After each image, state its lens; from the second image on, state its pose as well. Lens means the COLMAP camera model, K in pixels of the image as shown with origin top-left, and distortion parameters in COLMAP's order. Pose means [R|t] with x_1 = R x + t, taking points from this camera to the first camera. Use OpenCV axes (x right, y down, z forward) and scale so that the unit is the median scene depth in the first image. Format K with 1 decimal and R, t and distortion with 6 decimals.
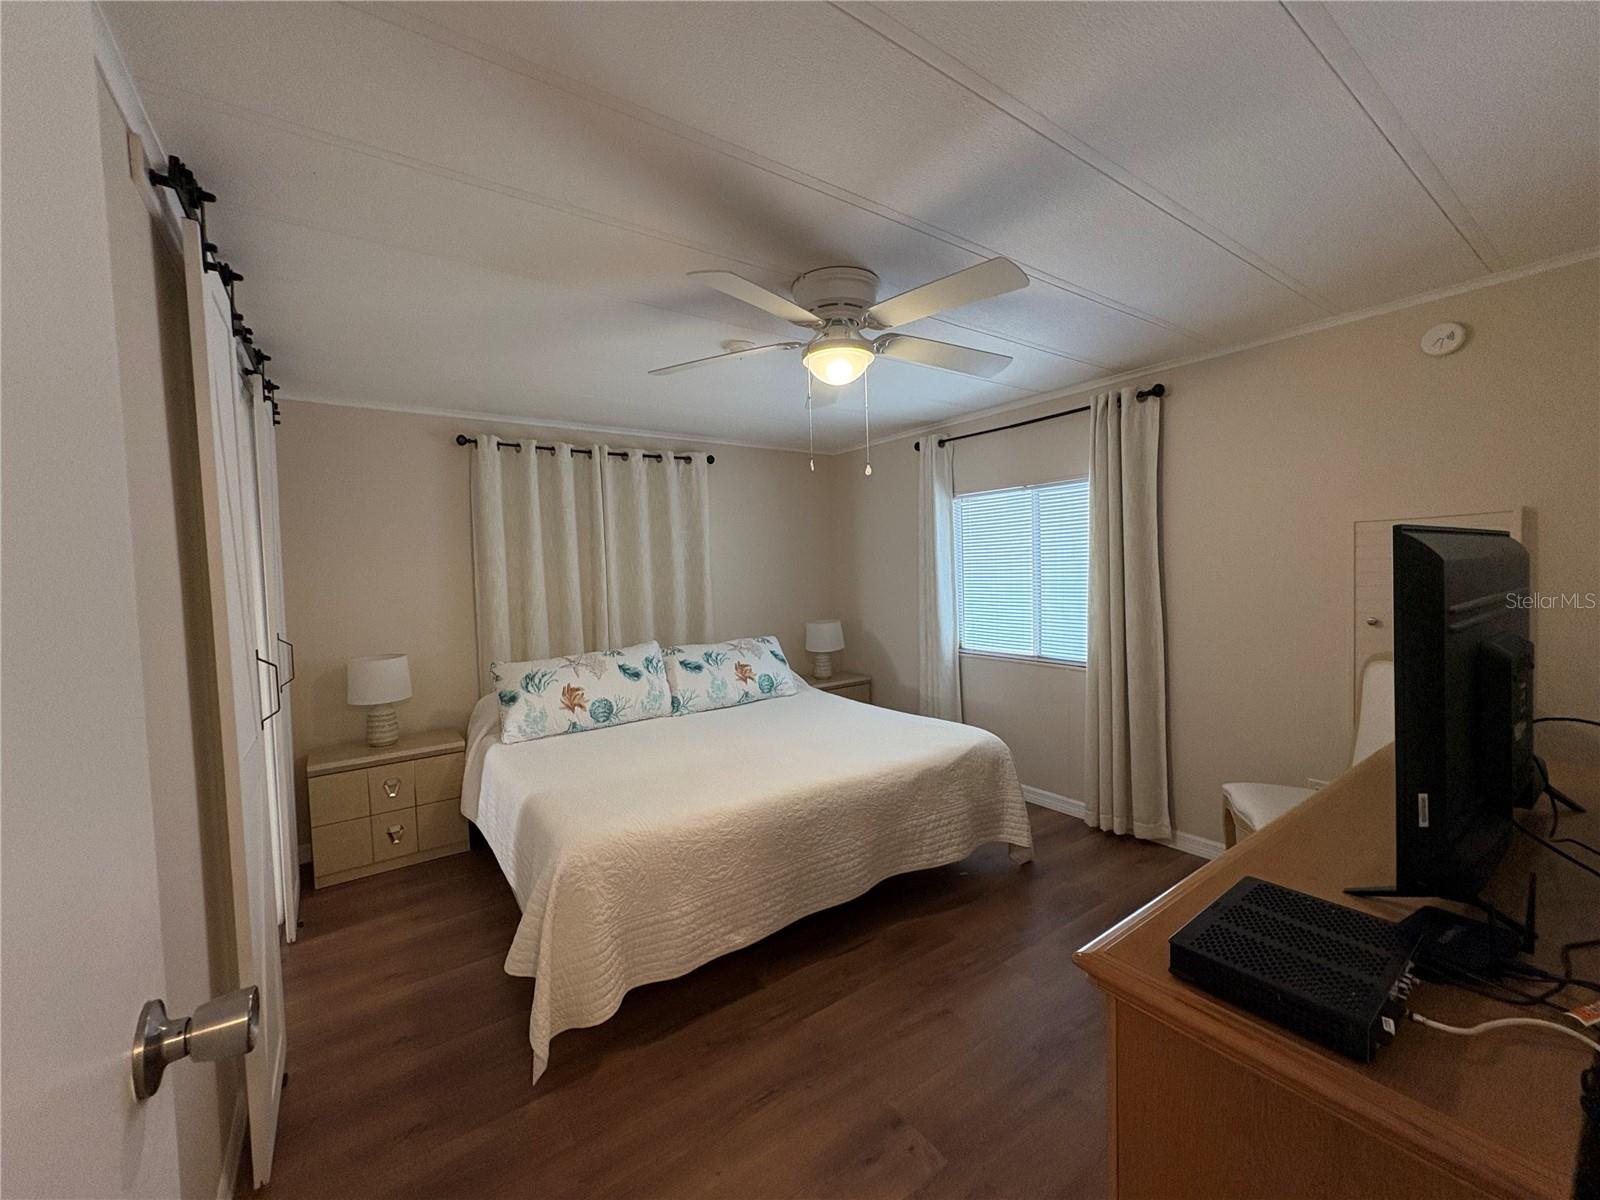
lens RADIAL K [[637.7, 0, 799.2], [0, 637.7, 595.9], [0, 0, 1]] dist [-0.002240, -0.000444]
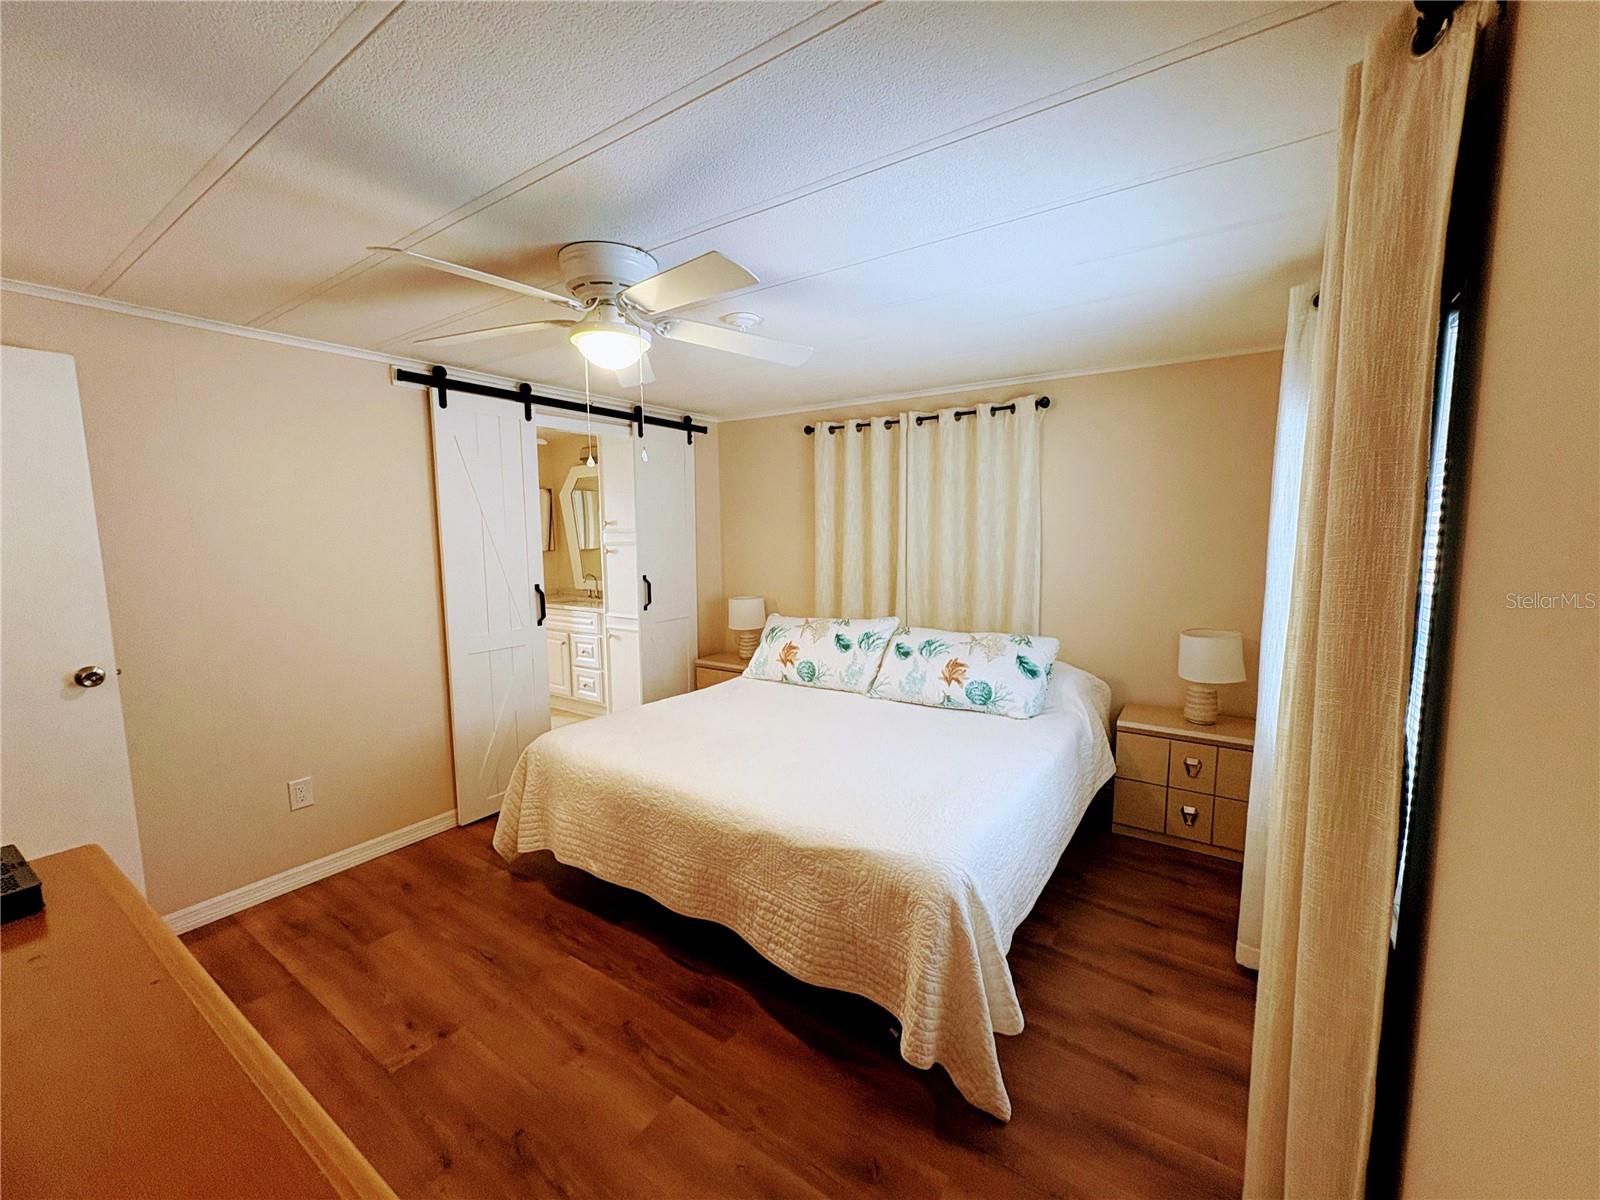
lens RADIAL K [[637.7, 0, 806.0], [0, 637.7, 601.6], [0, 0, 1]] dist [-0.002240, -0.000444]
pose [[0.357234, 0.133155, -0.924475, 0.712417], [-0.042990, 0.991081, 0.126137, -0.080697], [0.933025, -0.005318, 0.359772, 0.619637]]
